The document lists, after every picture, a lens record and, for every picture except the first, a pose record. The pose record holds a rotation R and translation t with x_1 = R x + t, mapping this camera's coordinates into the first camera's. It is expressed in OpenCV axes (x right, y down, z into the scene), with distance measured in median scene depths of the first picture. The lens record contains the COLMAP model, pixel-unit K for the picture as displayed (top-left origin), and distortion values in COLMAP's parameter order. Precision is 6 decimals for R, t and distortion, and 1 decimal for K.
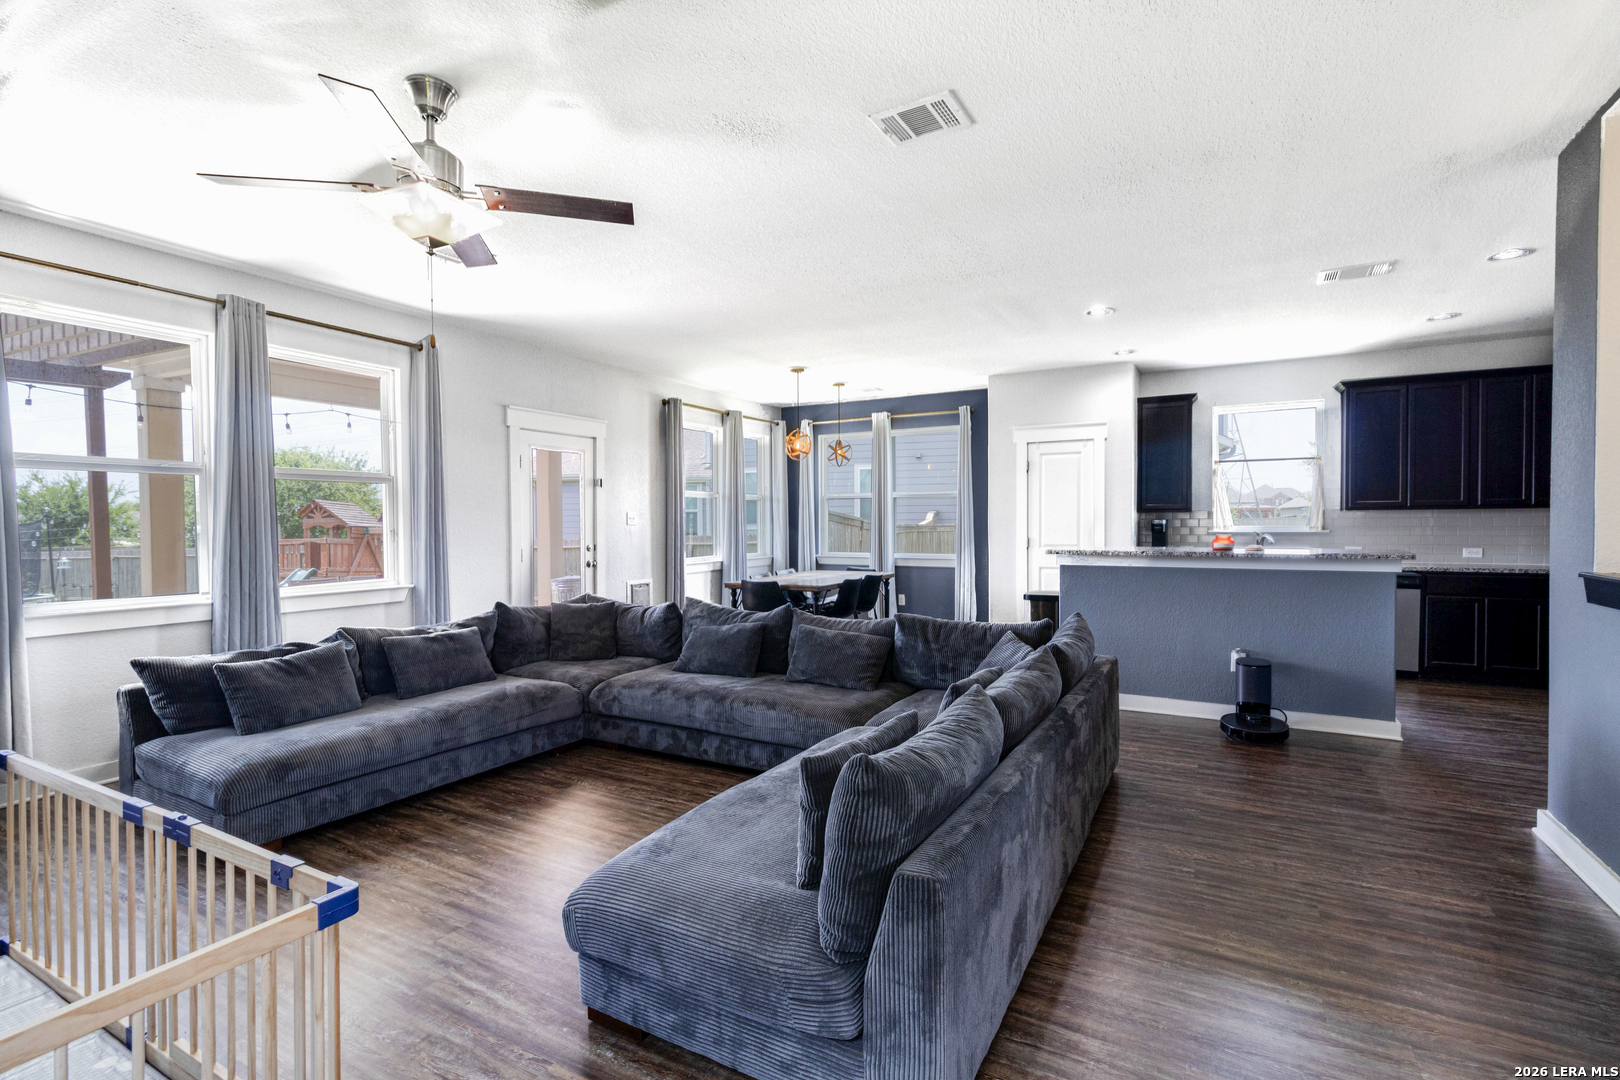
lens RADIAL K [[746.0, 0, 815.0], [0, 746.0, 527.1], [0, 0, 1]] dist [0.002950, 0.000323]
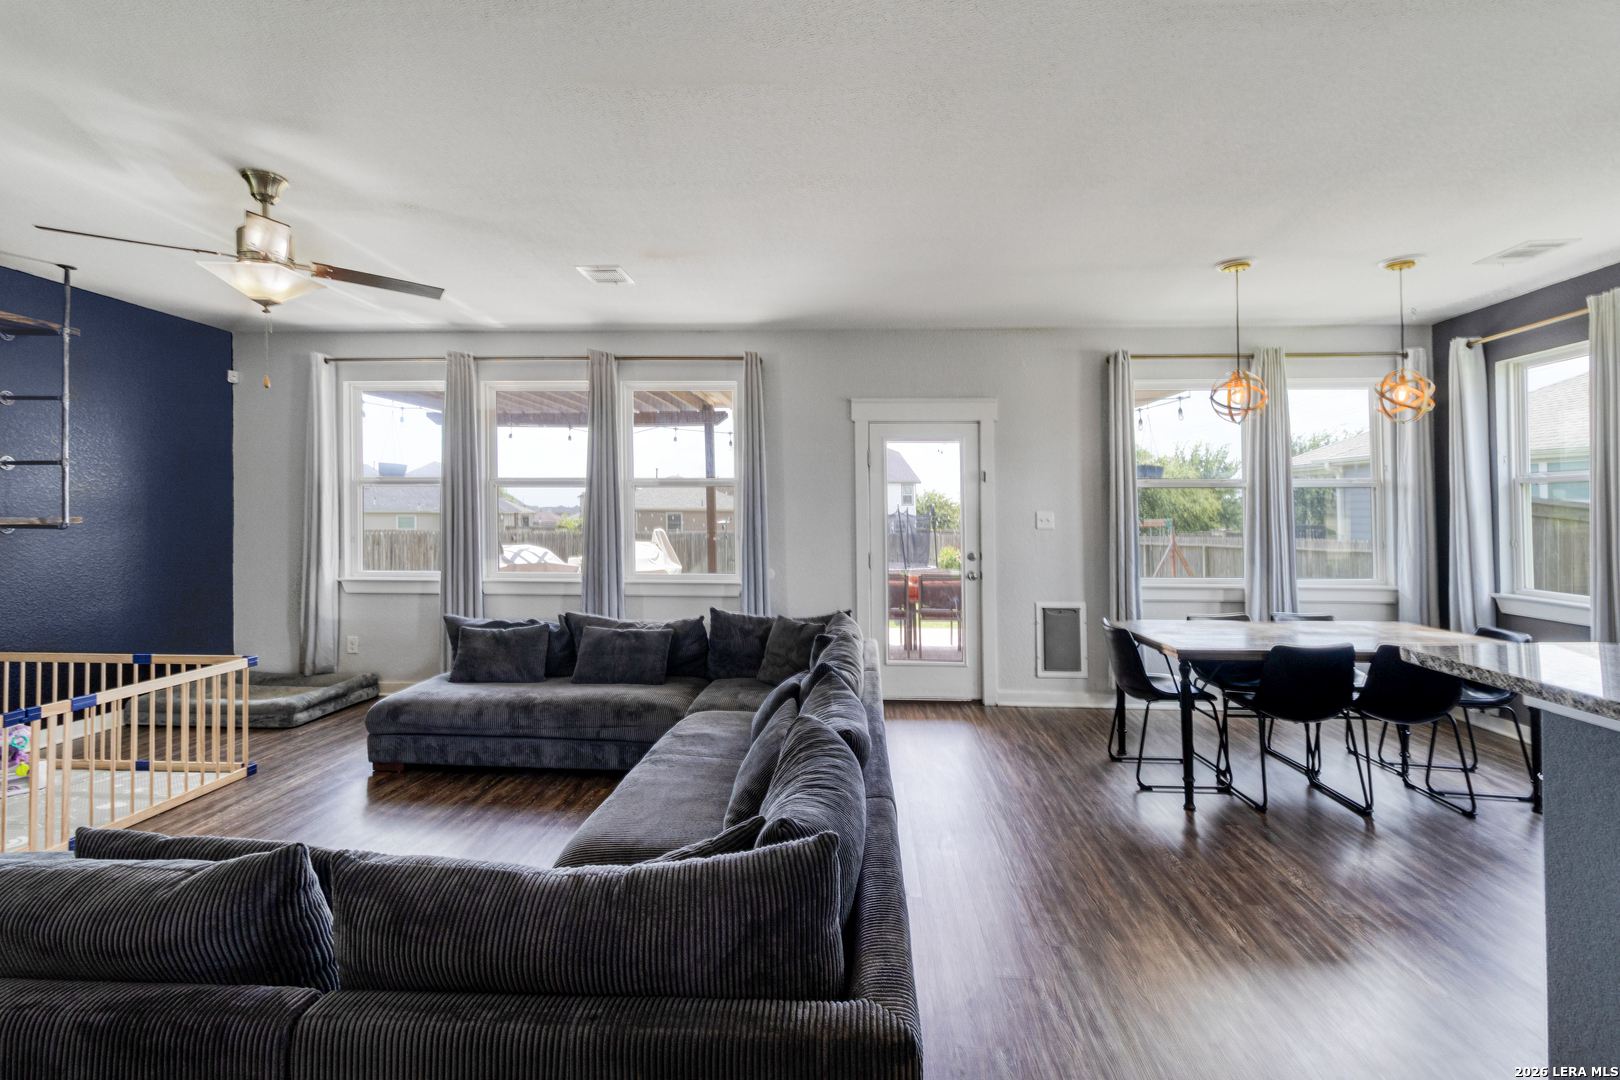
lens RADIAL K [[766.2, 0, 820.5], [0, 766.2, 505.1], [0, 0, 1]] dist [0.005027, 0.000549]
pose [[0.437325, -0.002263, -0.899301, 0.325936], [-0.011175, 0.999906, -0.007951, -0.016578], [0.899234, 0.013527, 0.437258, 0.409394]]
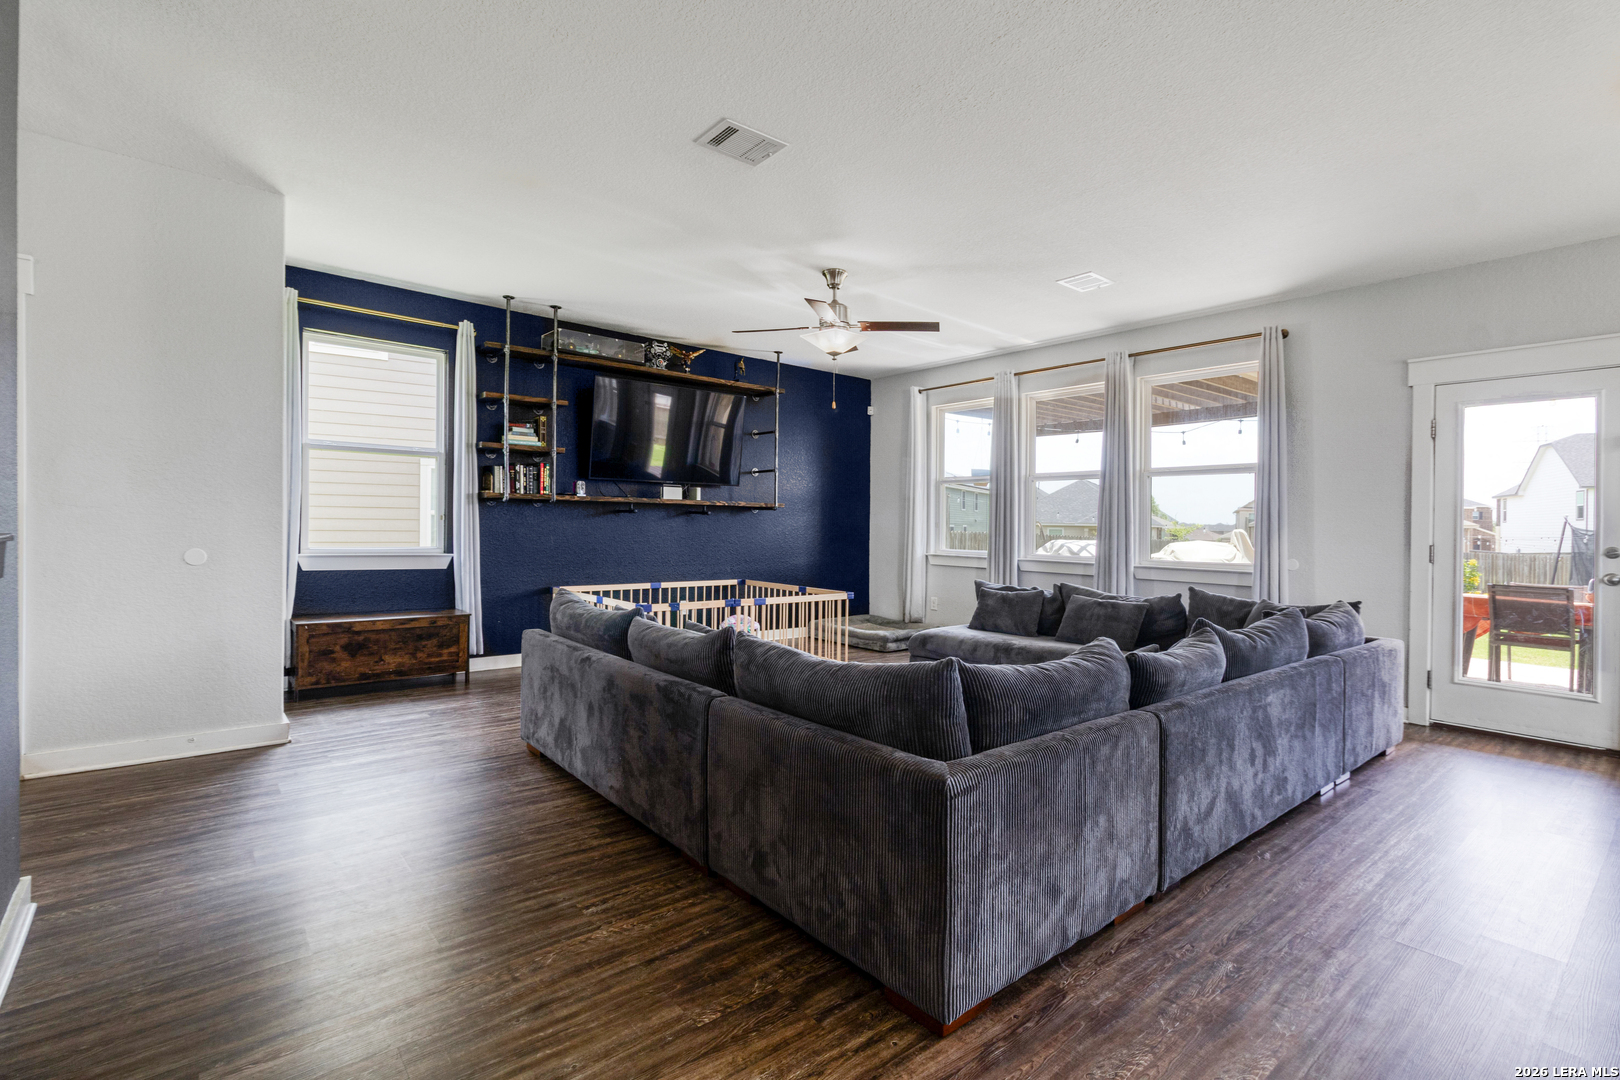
lens RADIAL K [[752.5, 0, 821.1], [0, 752.5, 528.0], [0, 0, 1]] dist [0.008370, 0.000235]
pose [[-0.356117, 0.003482, -0.934435, 0.412235], [-0.019581, 0.999746, 0.011188, 0.012157], [0.934236, 0.022281, -0.355958, 0.533447]]
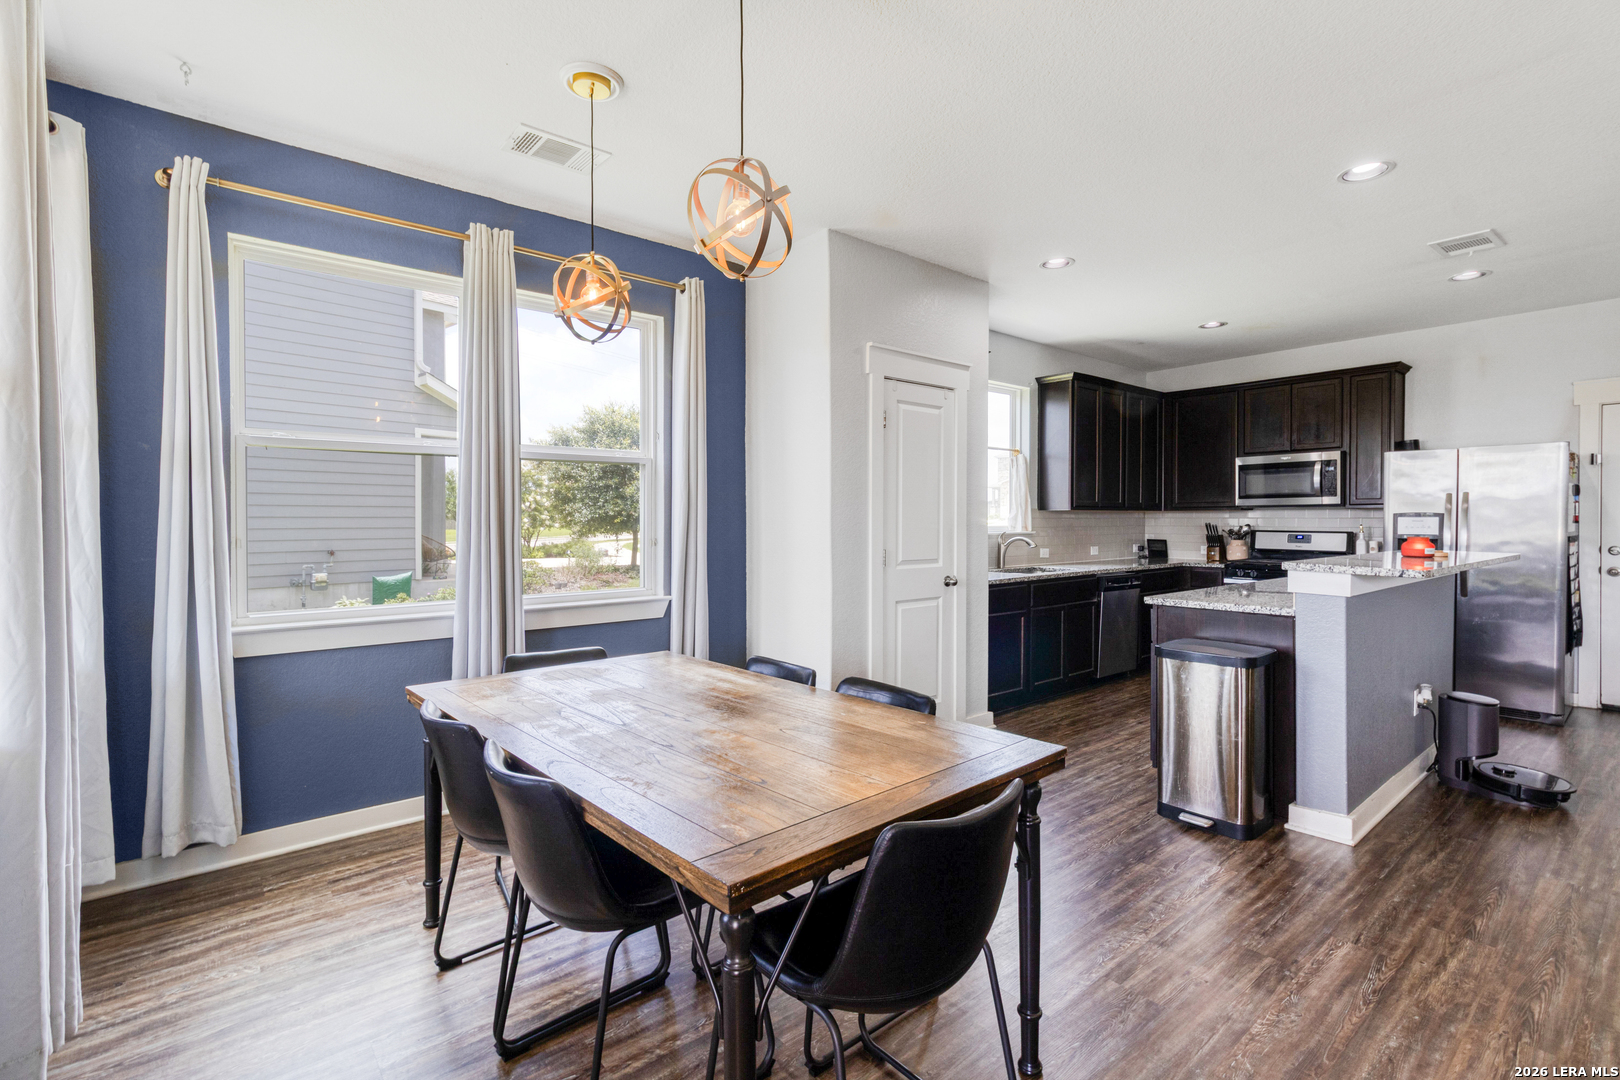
lens RADIAL K [[746.0, 0, 815.0], [0, 746.0, 527.1], [0, 0, 1]] dist [0.002950, 0.000323]
pose [[0.364840, -0.004990, 0.931057, -0.227095], [0.007992, 0.999966, 0.002228, -0.004094], [-0.931036, 0.006628, 0.364867, 0.791577]]
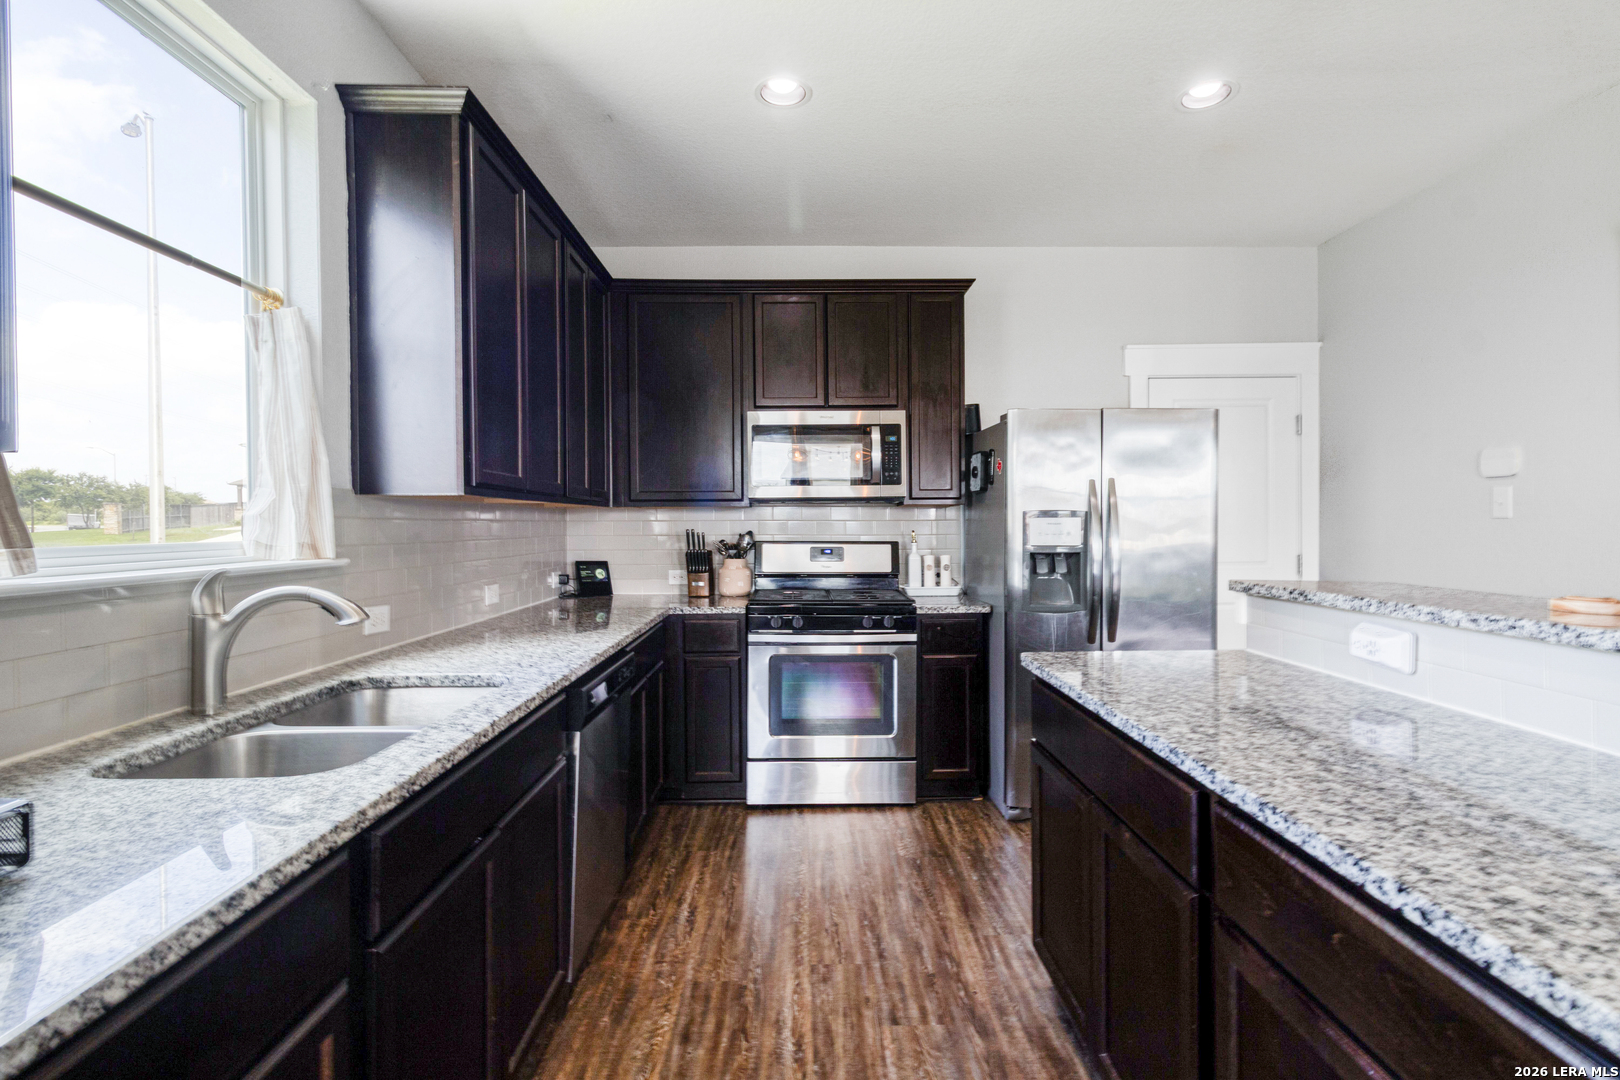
lens RADIAL K [[740.8, 0, 810.0], [0, 740.8, 540.0], [0, 0, 1]] dist [0.003592, 0.000509]
pose [[-0.490082, -0.010199, 0.871617, 0.300751], [0.013406, 0.999725, 0.019236, -0.004768], [-0.871573, 0.021112, -0.489810, 0.849441]]
